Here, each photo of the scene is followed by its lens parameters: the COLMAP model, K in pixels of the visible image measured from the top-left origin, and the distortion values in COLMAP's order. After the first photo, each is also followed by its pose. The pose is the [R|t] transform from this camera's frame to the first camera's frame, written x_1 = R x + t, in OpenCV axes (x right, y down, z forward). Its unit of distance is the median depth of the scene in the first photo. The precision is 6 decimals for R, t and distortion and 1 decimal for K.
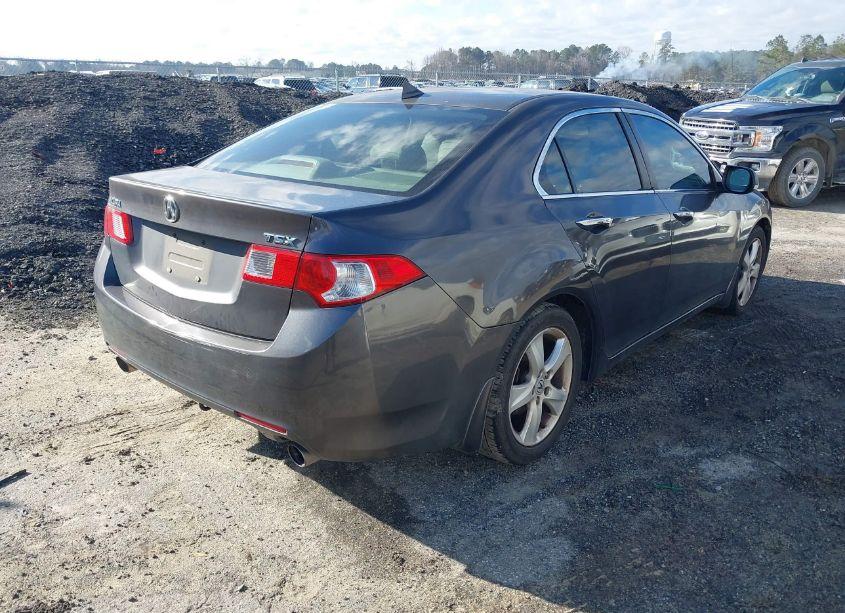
lens RADIAL K [[683.7, 0, 415.0], [0, 683.7, 278.5], [0, 0, 1]] dist [-0.005357, -0.003249]
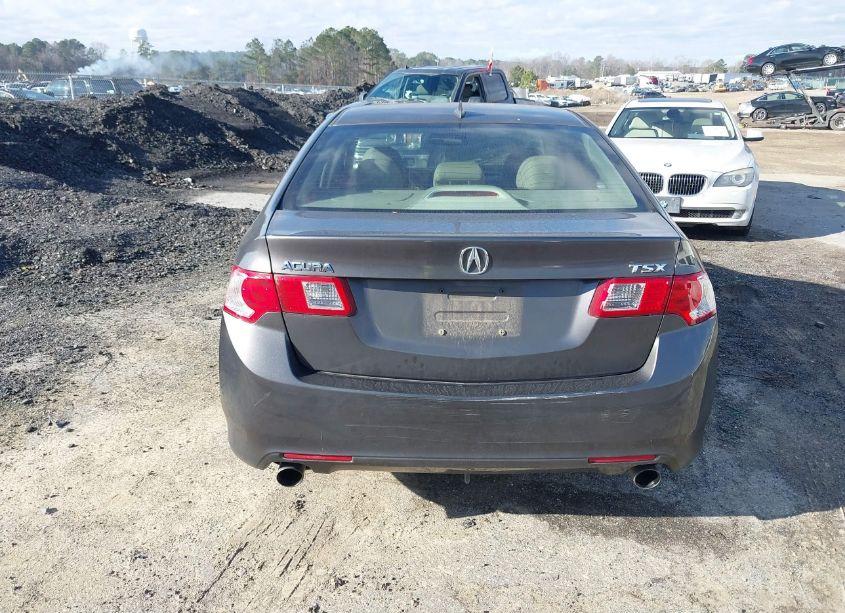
lens RADIAL K [[683.7, 0, 424.8], [0, 683.7, 303.8], [0, 0, 1]] dist [-0.005357, -0.003249]
pose [[0.760385, -0.192112, 0.620409, -0.242220], [0.170177, 0.980810, 0.095140, -0.035400], [-0.626781, 0.033237, 0.778487, 0.101017]]
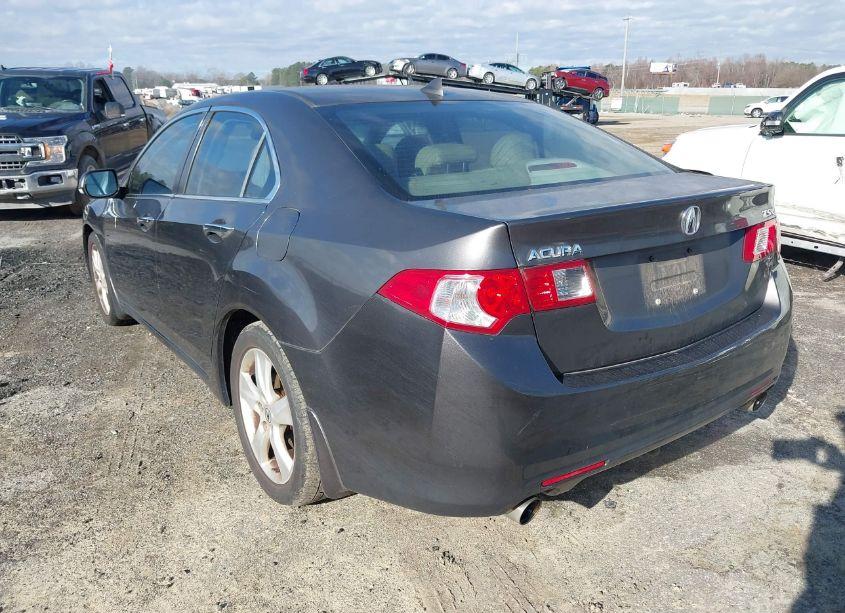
lens RADIAL K [[683.7, 0, 424.0], [0, 683.7, 305.4], [0, 0, 1]] dist [-0.005357, -0.003249]
pose [[0.227248, -0.280554, 0.932549, -0.318892], [0.267170, 0.938821, 0.217335, -0.069780], [-0.936471, 0.199760, 0.288301, 0.284106]]
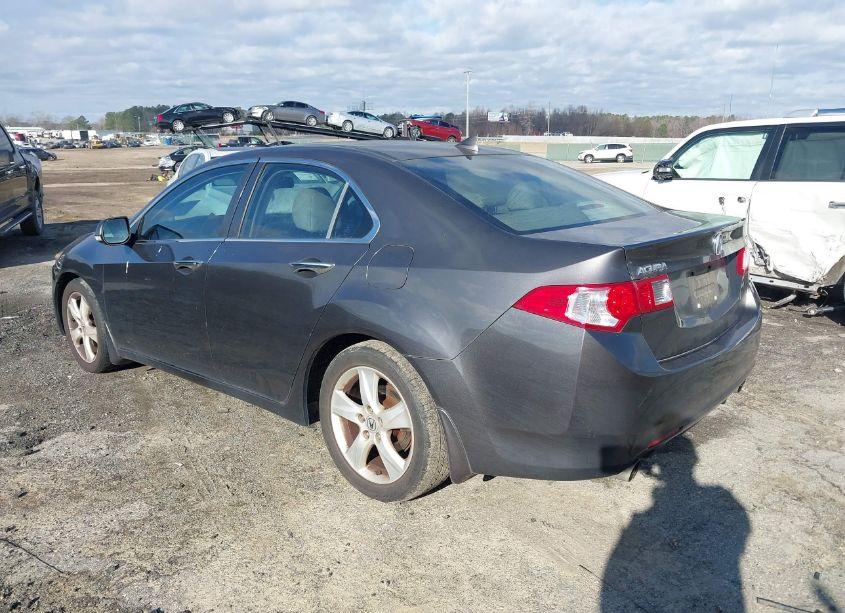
lens RADIAL K [[683.7, 0, 425.5], [0, 683.7, 310.0], [0, 0, 1]] dist [-0.005357, -0.003249]
pose [[0.006222, -0.232811, 0.972502, -0.381345], [0.269836, 0.936836, 0.222547, -0.097674], [-0.962886, 0.261031, 0.068650, 0.369191]]
